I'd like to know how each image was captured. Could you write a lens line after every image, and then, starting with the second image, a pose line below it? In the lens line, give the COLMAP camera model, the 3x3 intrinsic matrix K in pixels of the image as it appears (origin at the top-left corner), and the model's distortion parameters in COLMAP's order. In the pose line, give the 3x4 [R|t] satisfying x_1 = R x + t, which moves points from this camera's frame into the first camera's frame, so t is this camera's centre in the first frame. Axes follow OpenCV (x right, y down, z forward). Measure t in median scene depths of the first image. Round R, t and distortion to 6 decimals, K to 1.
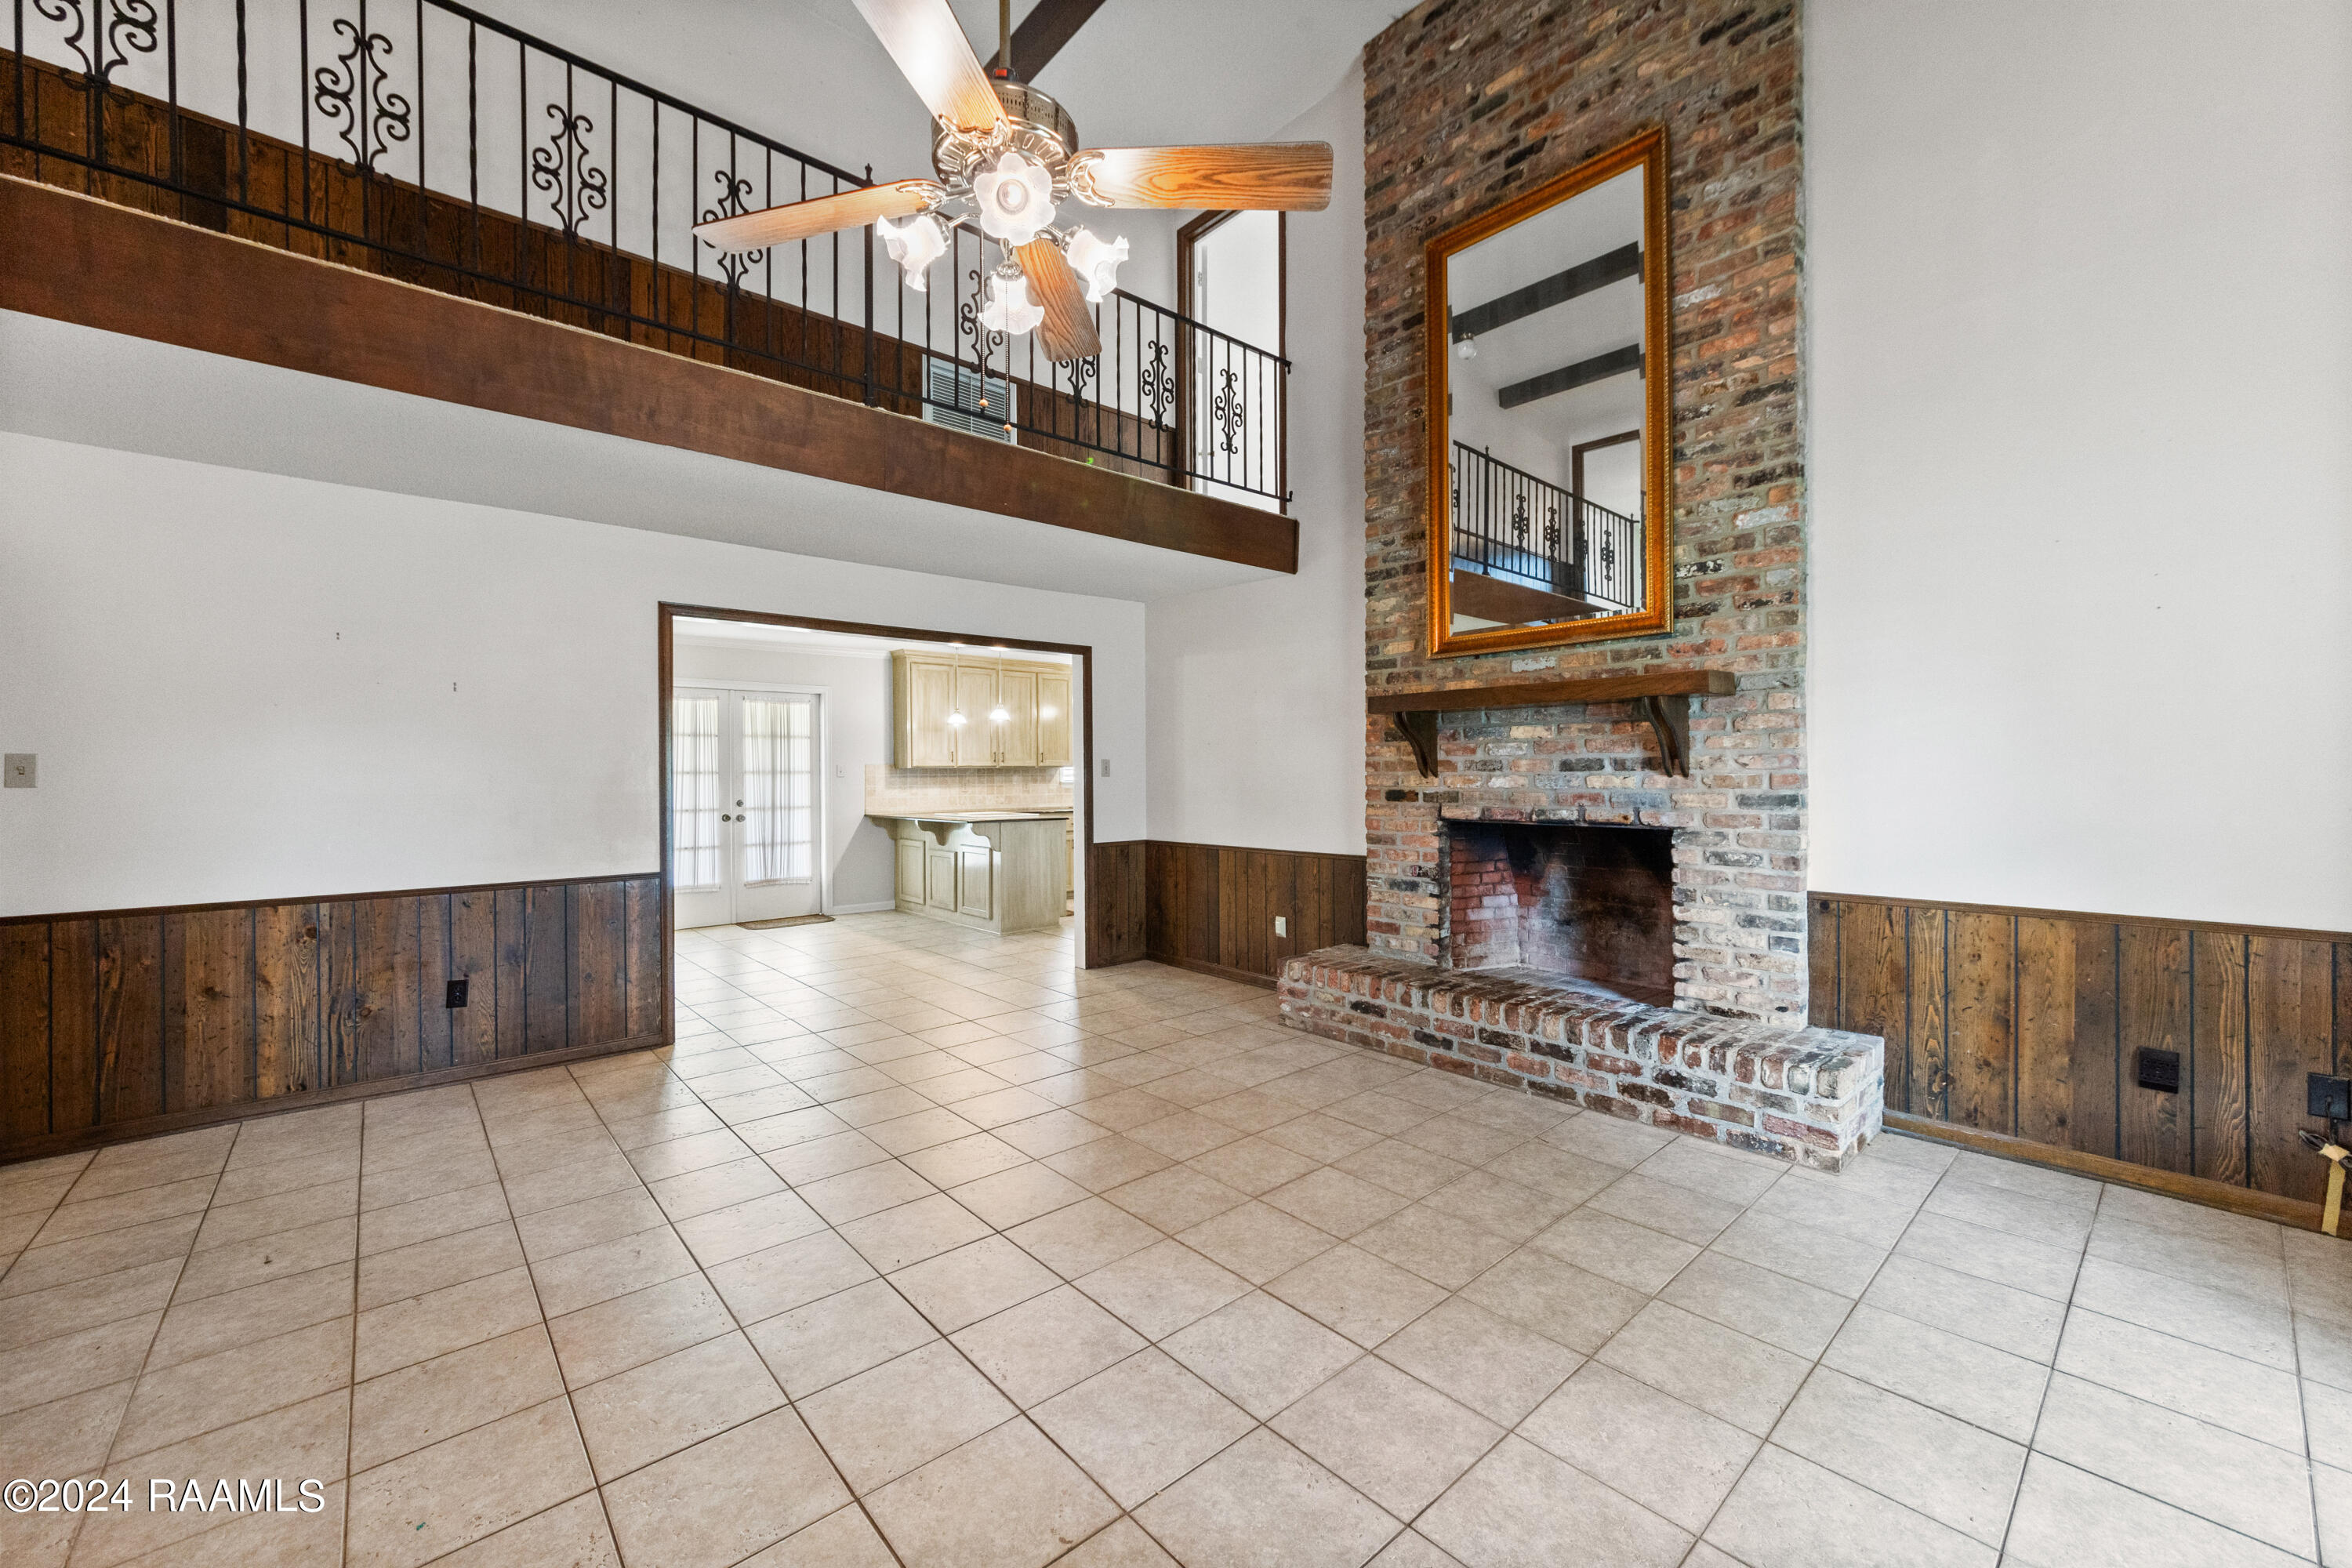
lens RADIAL K [[917.5, 0, 1180.6], [0, 917.5, 772.5], [0, 0, 1]] dist [-0.000246, -0.000112]
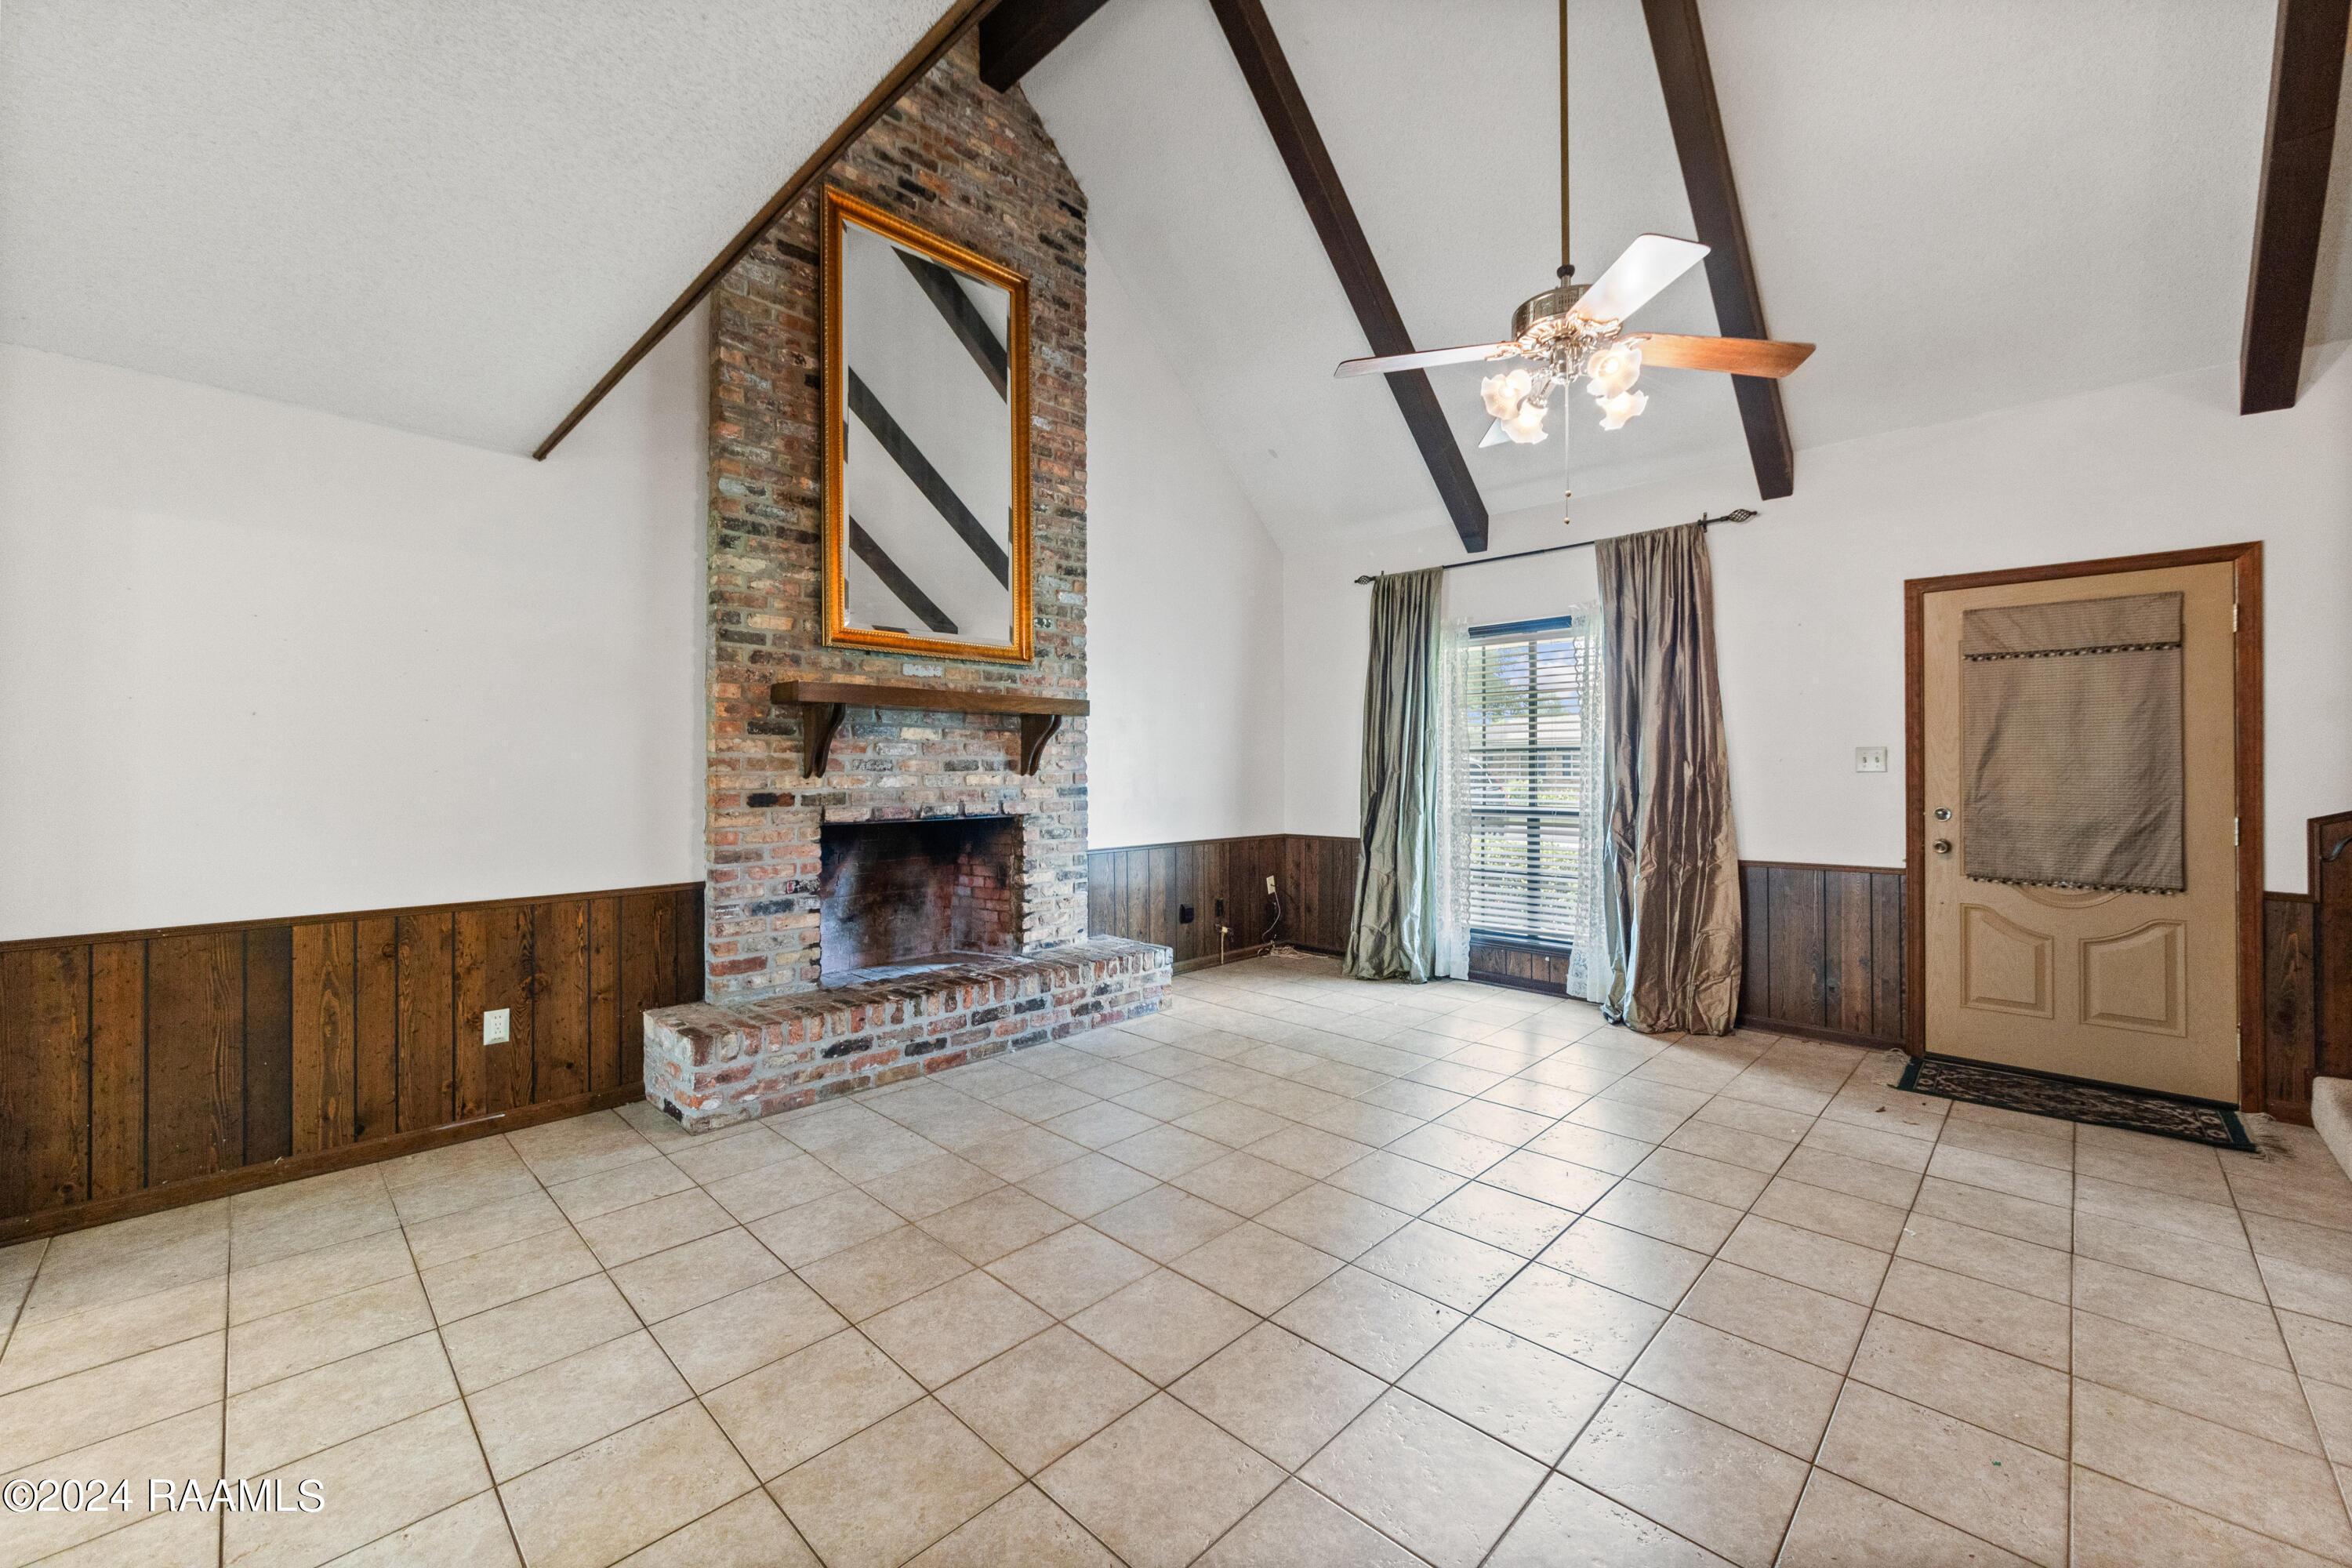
lens RADIAL K [[925.5, 0, 1186.2], [0, 925.5, 760.3], [0, 0, 1]] dist [0.000758, 0.000165]
pose [[-0.082062, 0.017038, 0.996482, -0.742167], [0.003059, 0.999853, -0.016843, 0.005357], [-0.996623, 0.001666, -0.082102, 0.817542]]
